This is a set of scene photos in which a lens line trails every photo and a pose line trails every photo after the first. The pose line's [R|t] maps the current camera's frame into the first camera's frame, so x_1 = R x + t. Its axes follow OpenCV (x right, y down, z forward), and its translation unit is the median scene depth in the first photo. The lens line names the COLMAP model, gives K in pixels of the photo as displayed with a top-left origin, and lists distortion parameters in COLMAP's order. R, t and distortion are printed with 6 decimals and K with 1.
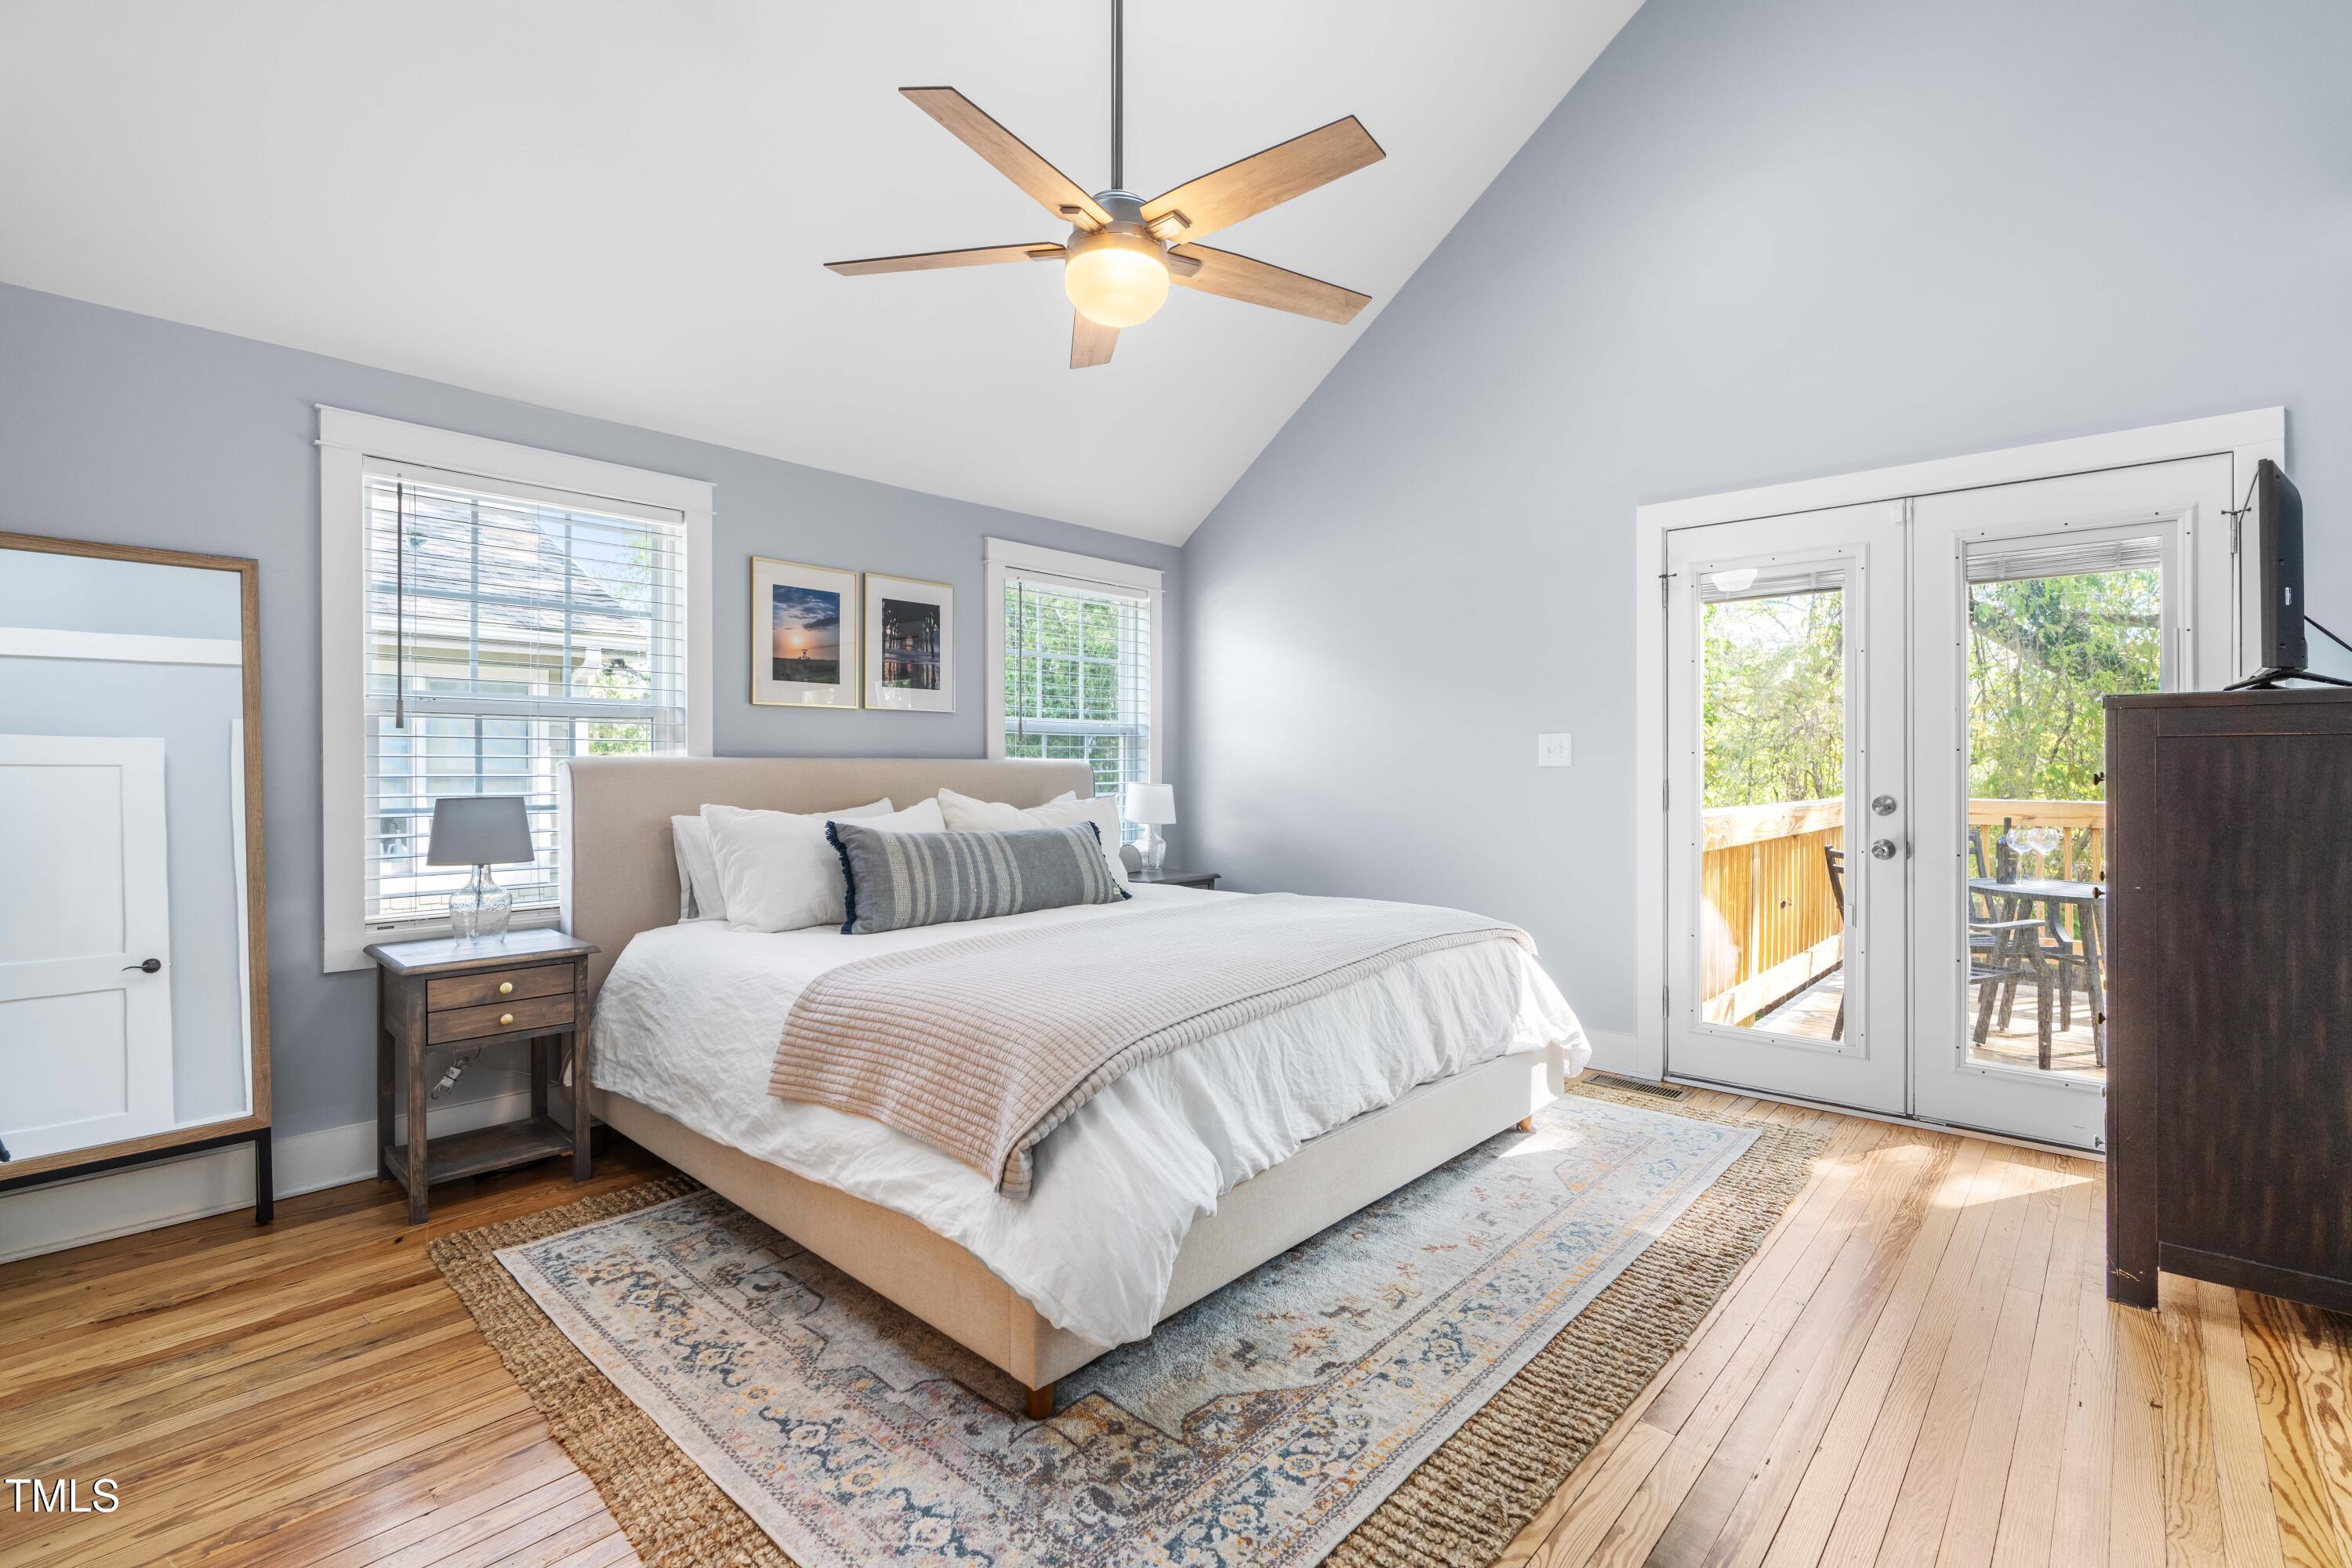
lens RADIAL K [[1066.4, 0, 1178.7], [0, 1066.4, 763.3], [0, 0, 1]] dist [-0.012620, 0.005842]
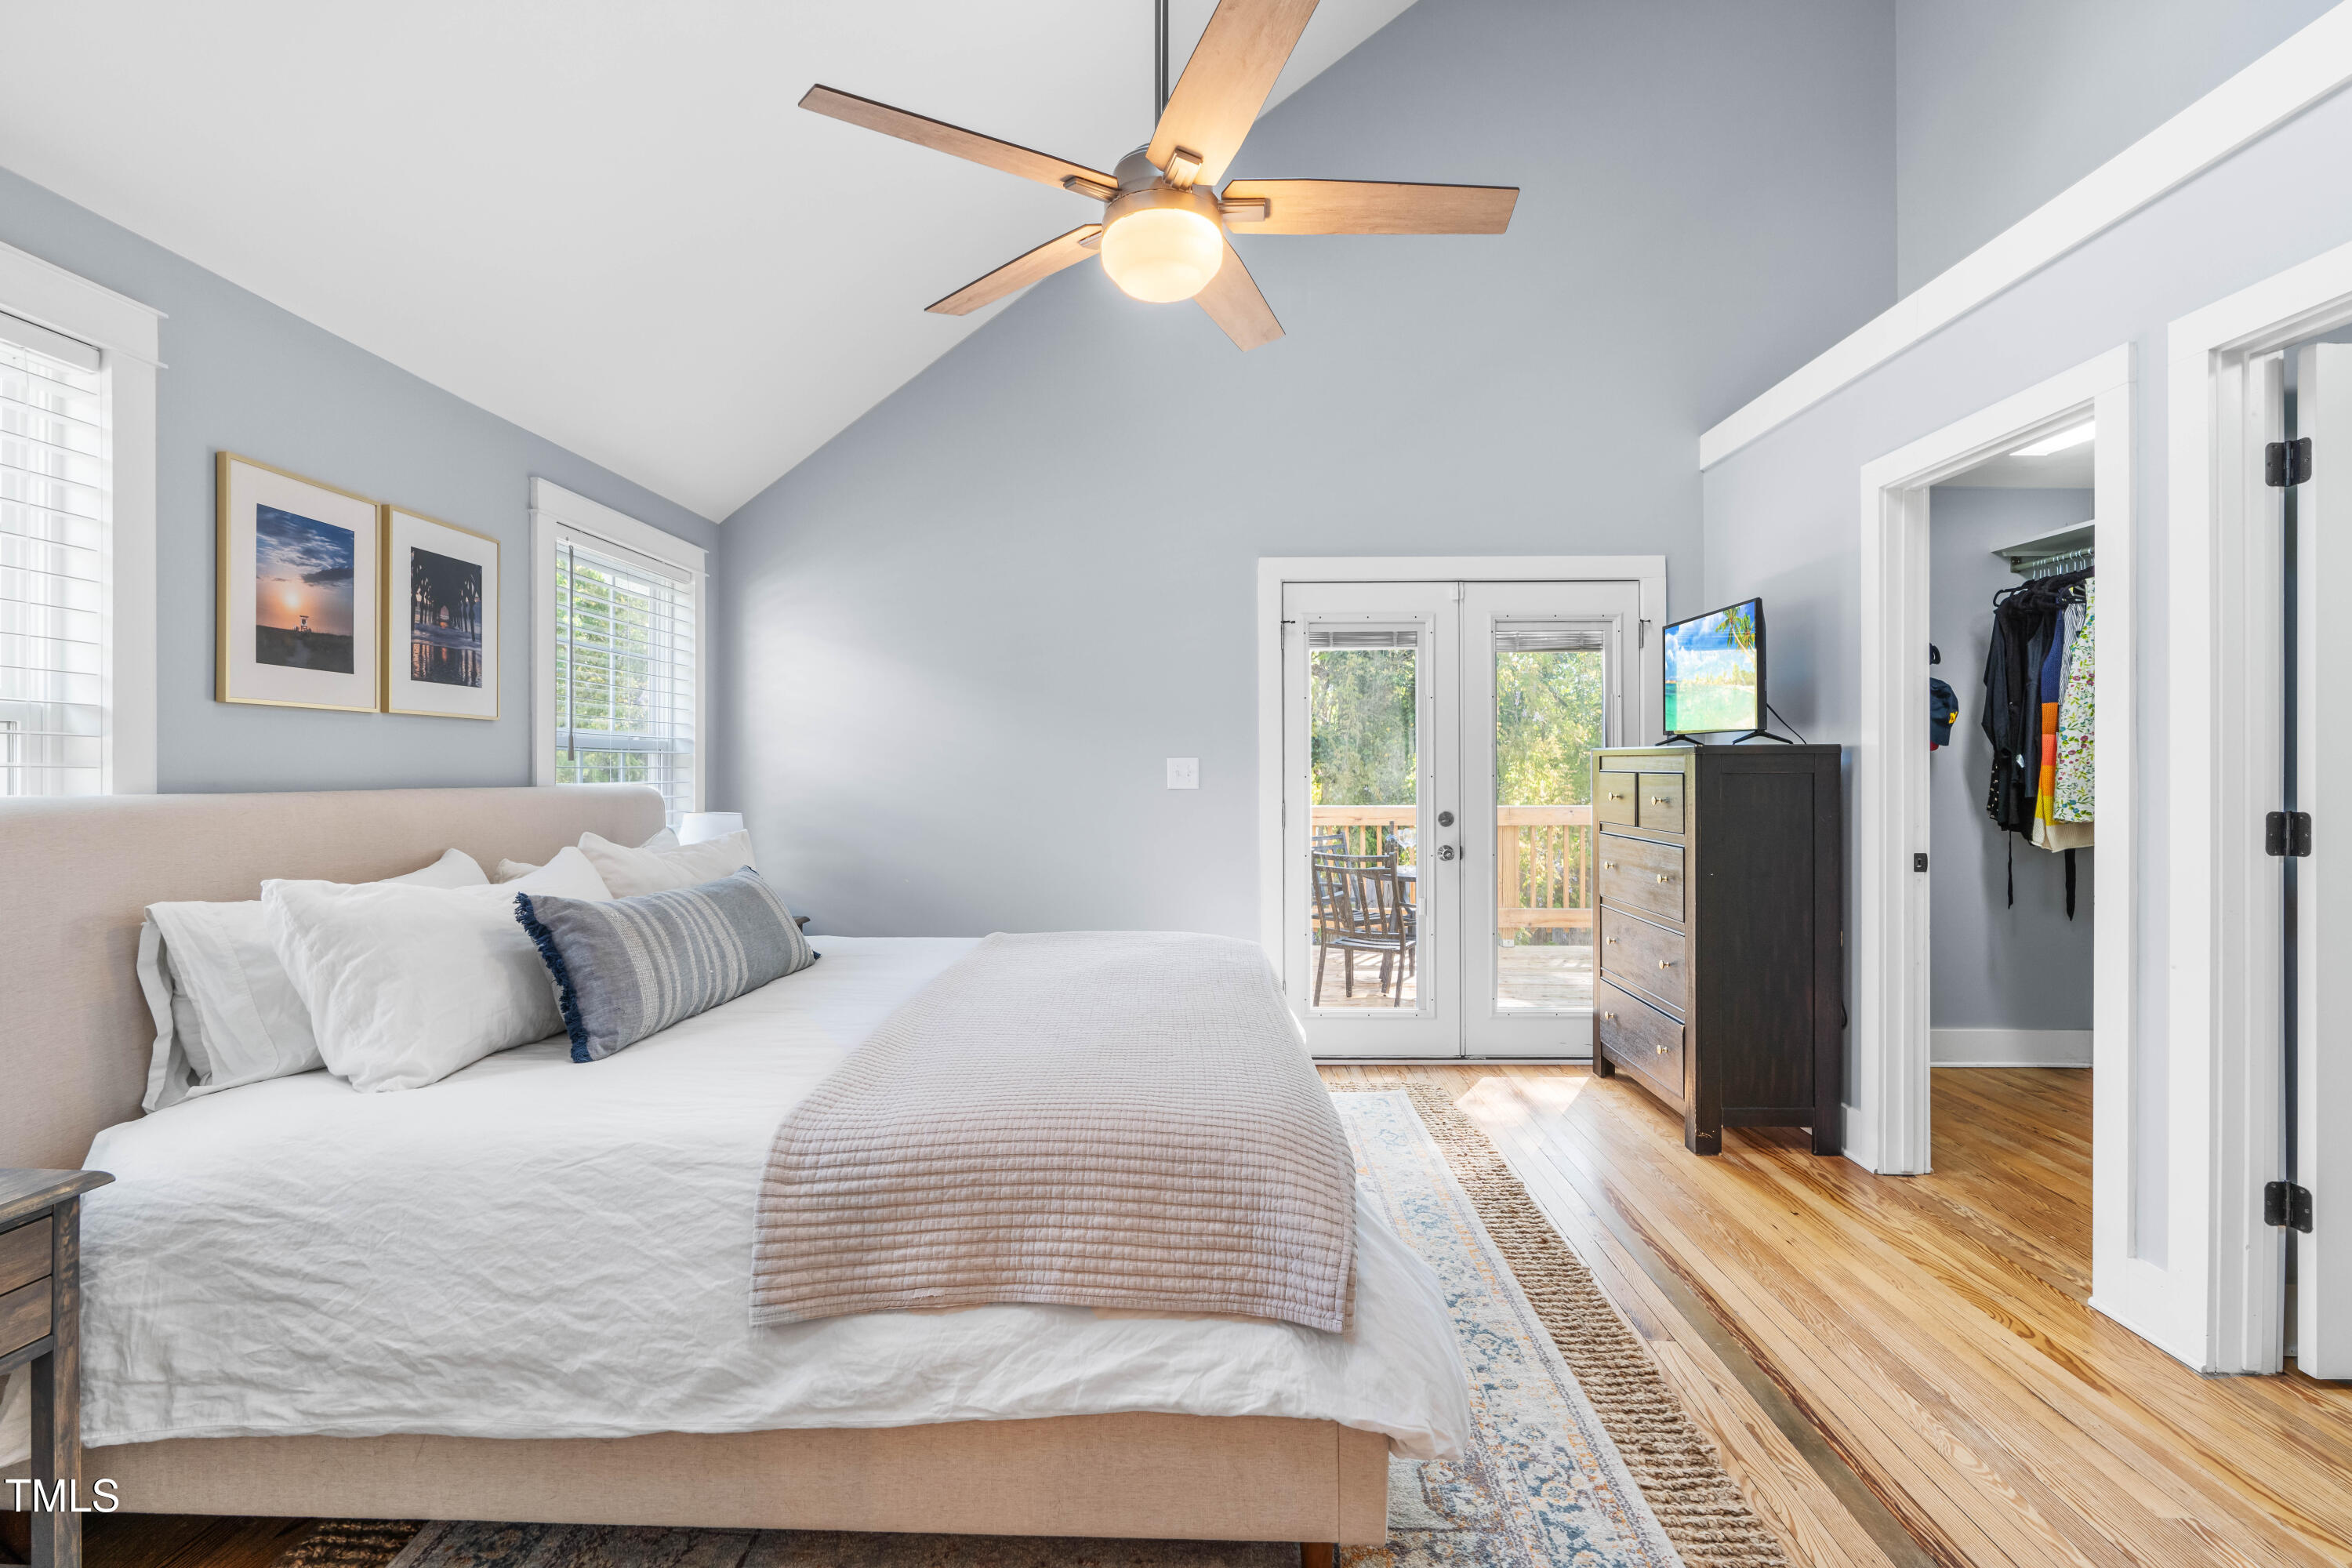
lens RADIAL K [[1066.4, 0, 1178.7], [0, 1066.4, 763.3], [0, 0, 1]] dist [-0.012620, 0.005842]
pose [[0.758470, 0.003575, 0.651699, -0.398270], [-0.000098, 0.999986, -0.005371, -0.019248], [-0.651708, 0.004010, 0.758459, 0.218833]]
